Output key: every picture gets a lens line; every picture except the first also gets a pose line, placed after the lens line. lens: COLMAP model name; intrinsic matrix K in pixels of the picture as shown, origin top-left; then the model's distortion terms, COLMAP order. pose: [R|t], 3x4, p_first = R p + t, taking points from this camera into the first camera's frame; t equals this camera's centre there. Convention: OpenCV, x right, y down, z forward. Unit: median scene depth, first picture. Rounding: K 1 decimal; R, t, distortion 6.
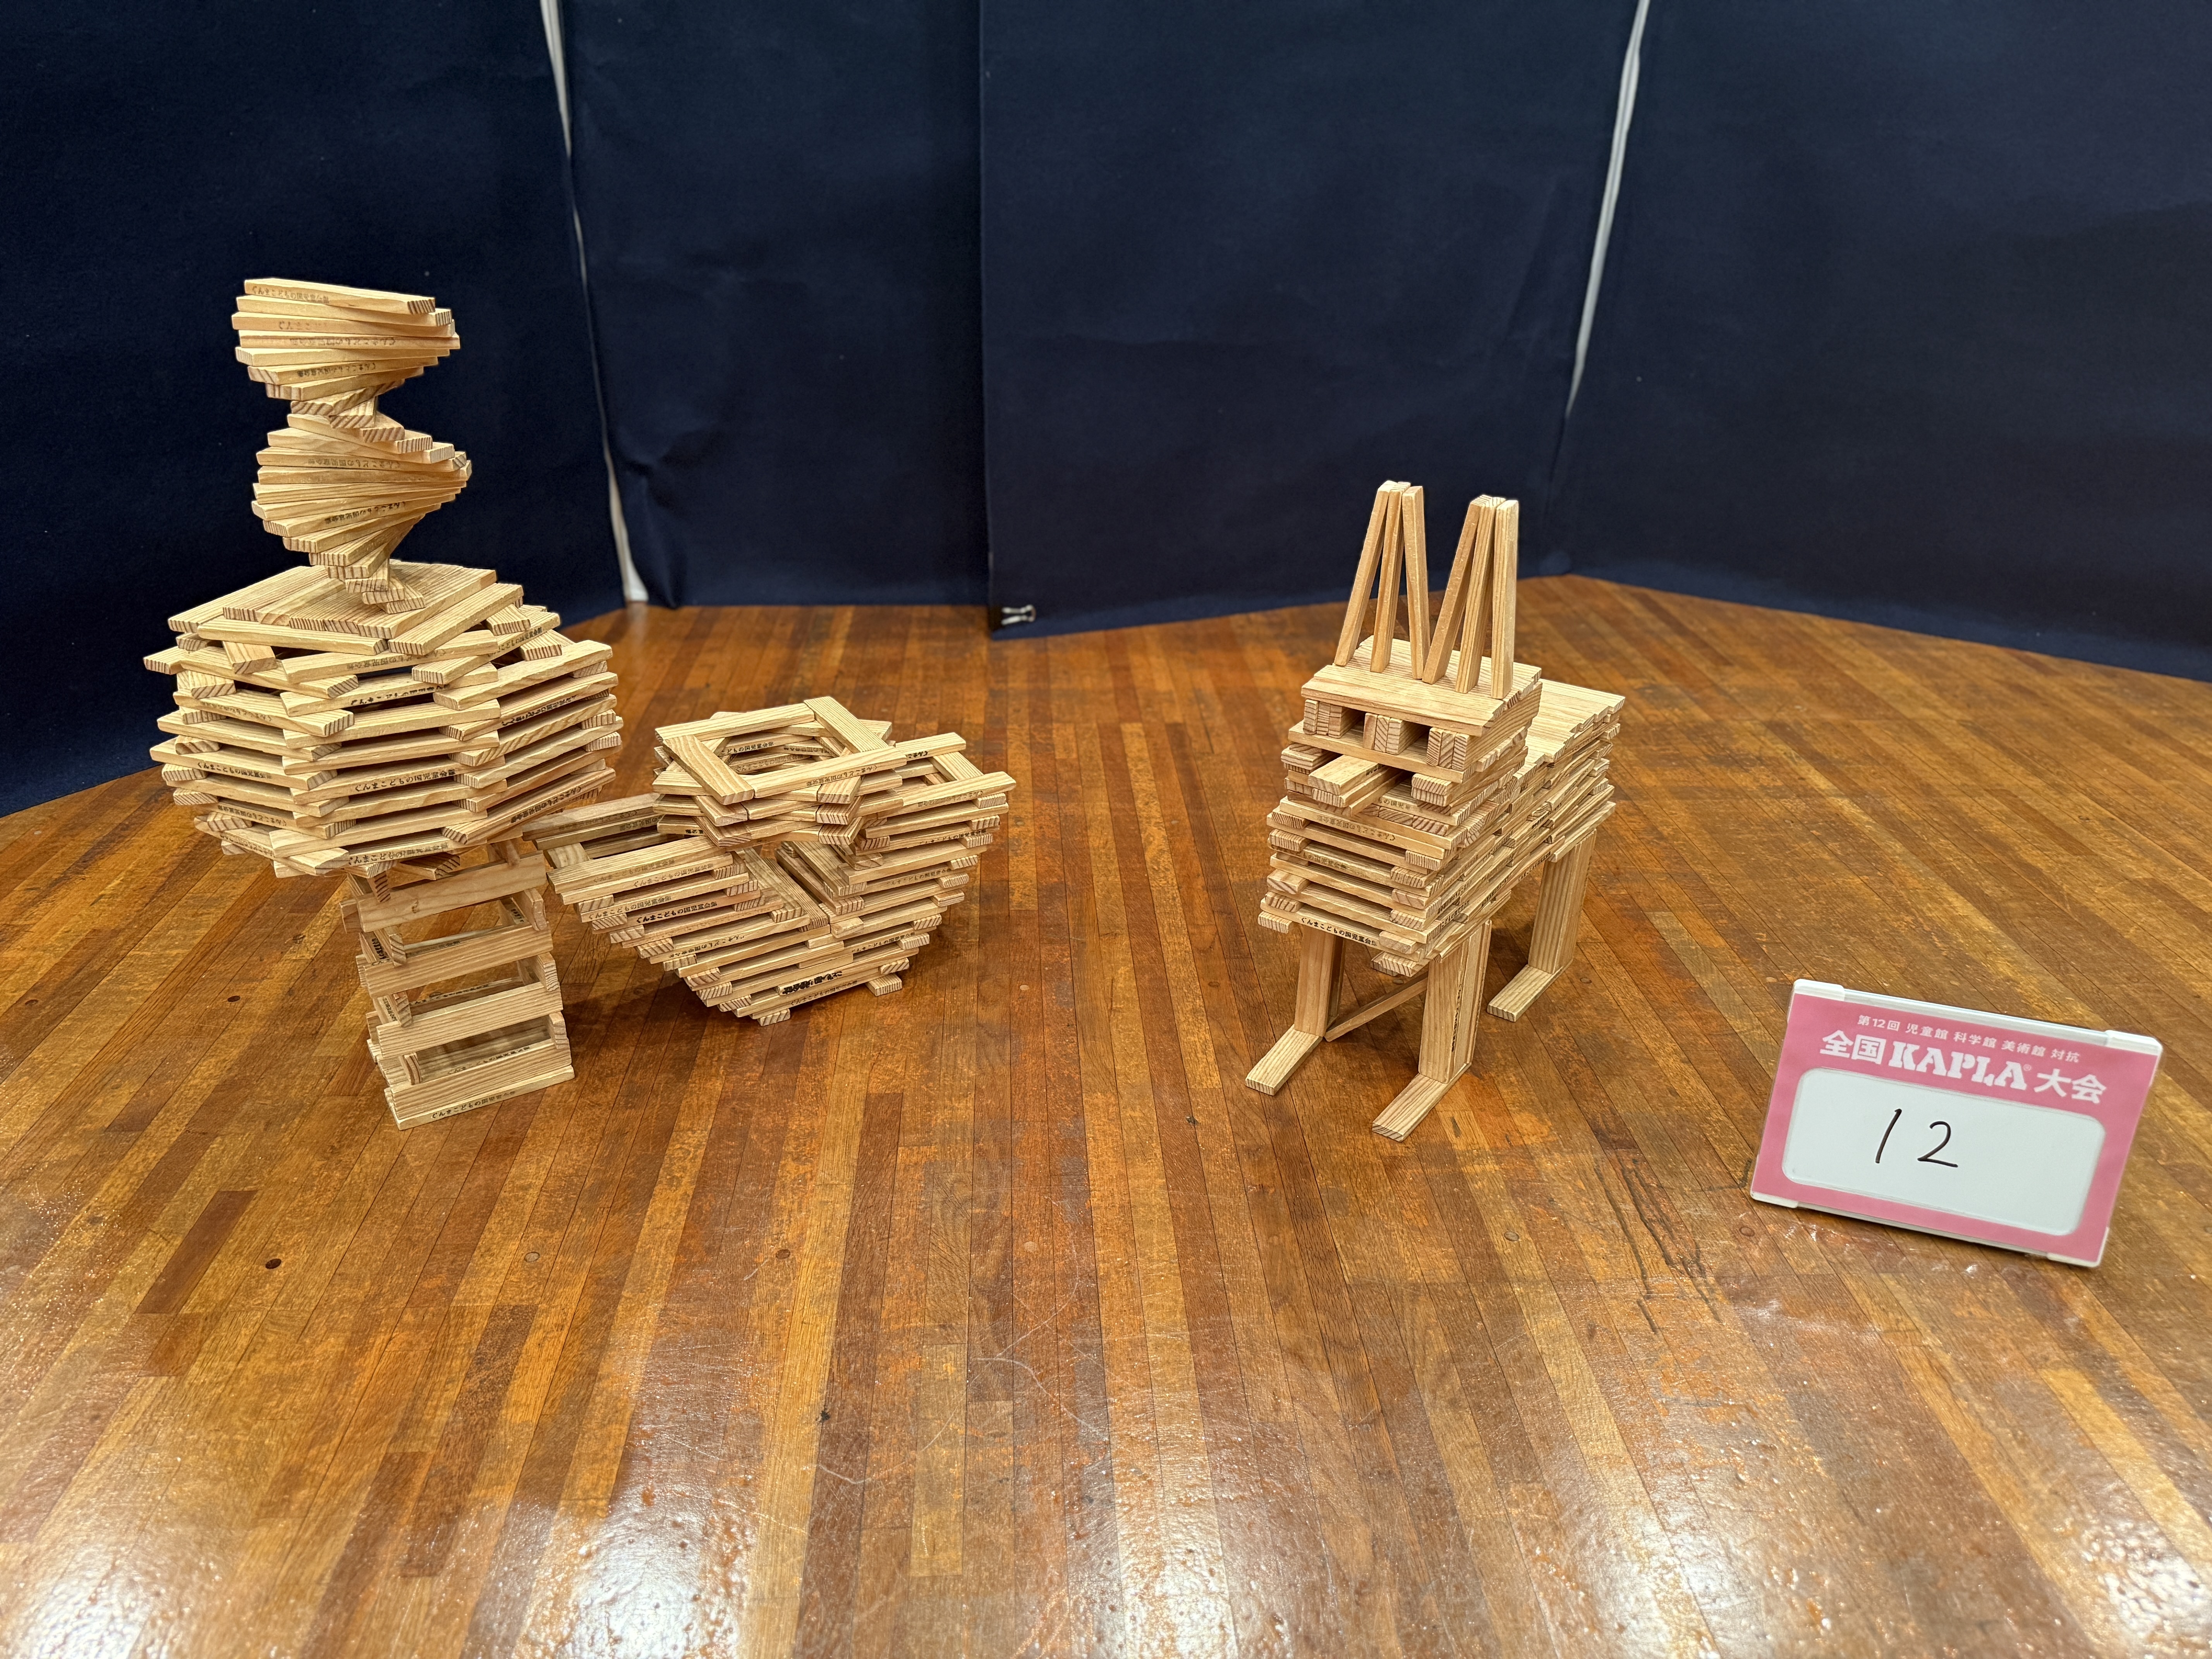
lens RADIAL K [[1575.8, 0, 1034.9], [0, 1575.8, 832.8], [0, 0, 1]] dist [0.047311, -0.096460]
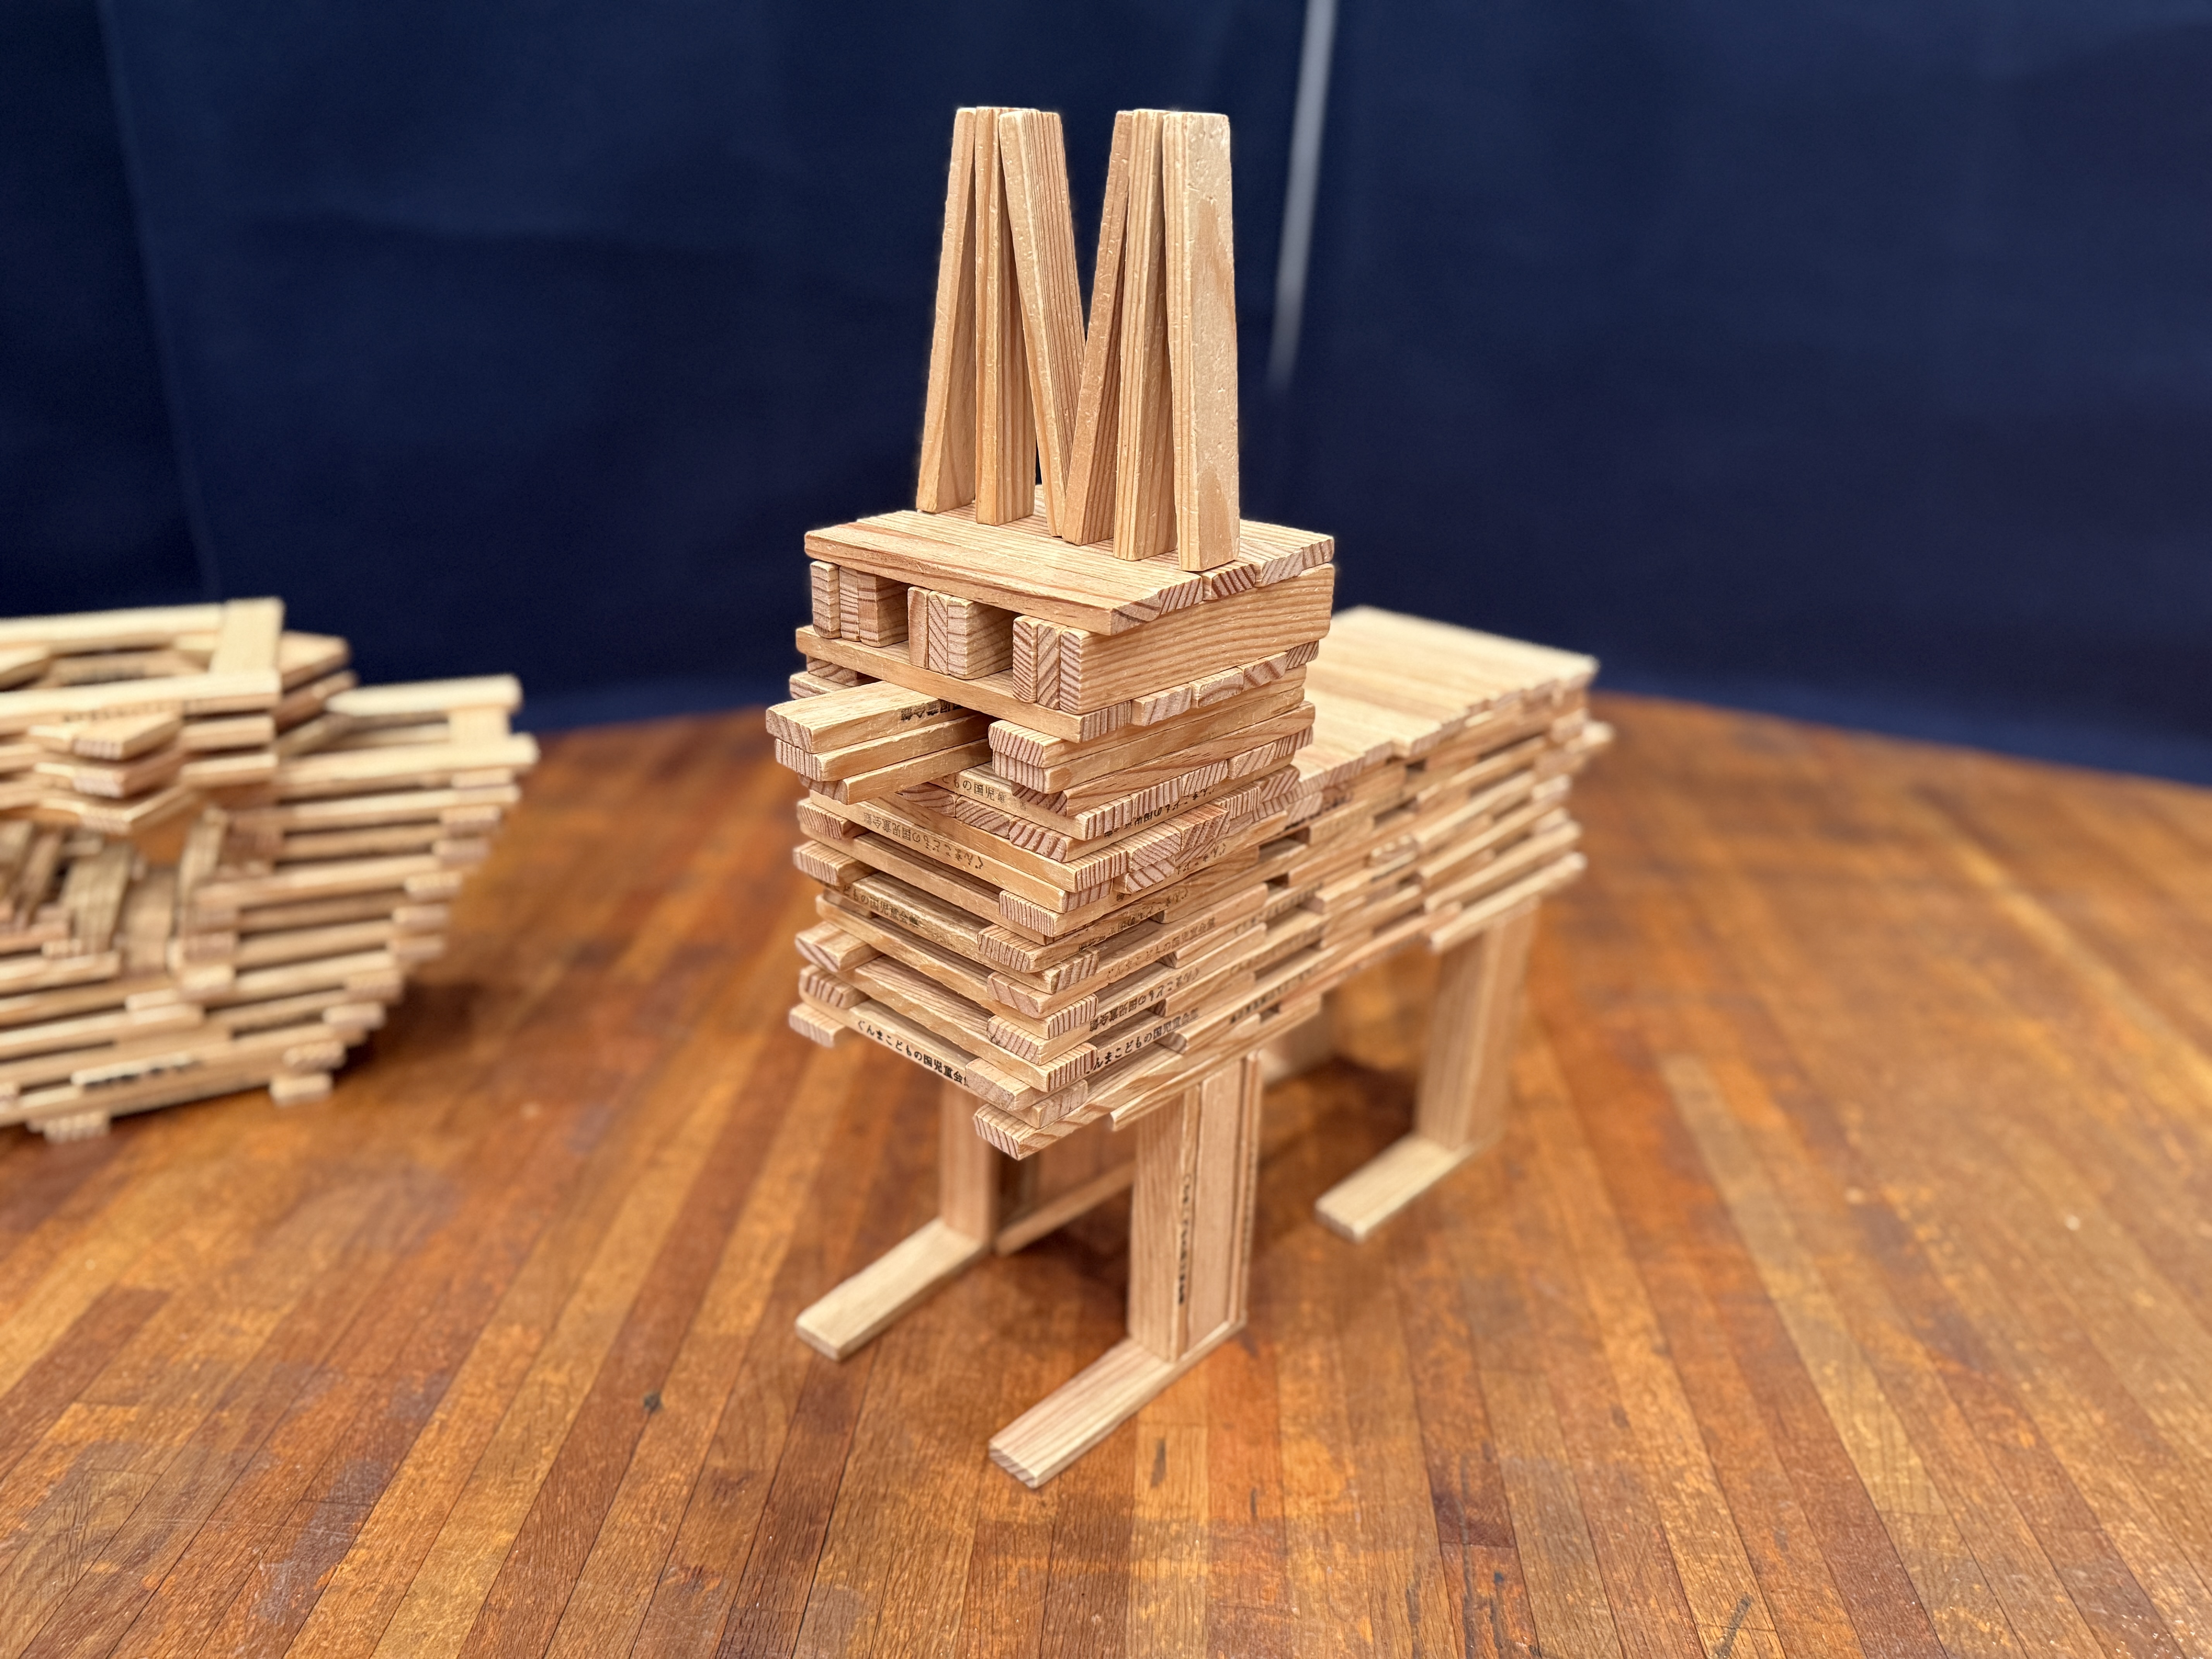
lens RADIAL K [[1639.0, 0, 1071.2], [0, 1639.0, 819.3], [0, 0, 1]] dist [-0.004739, 0.002047]
pose [[0.994964, 0.062202, -0.078592, 0.255612], [-0.066968, 0.995978, -0.059527, 0.015363], [0.074573, 0.064491, 0.995128, 0.449448]]
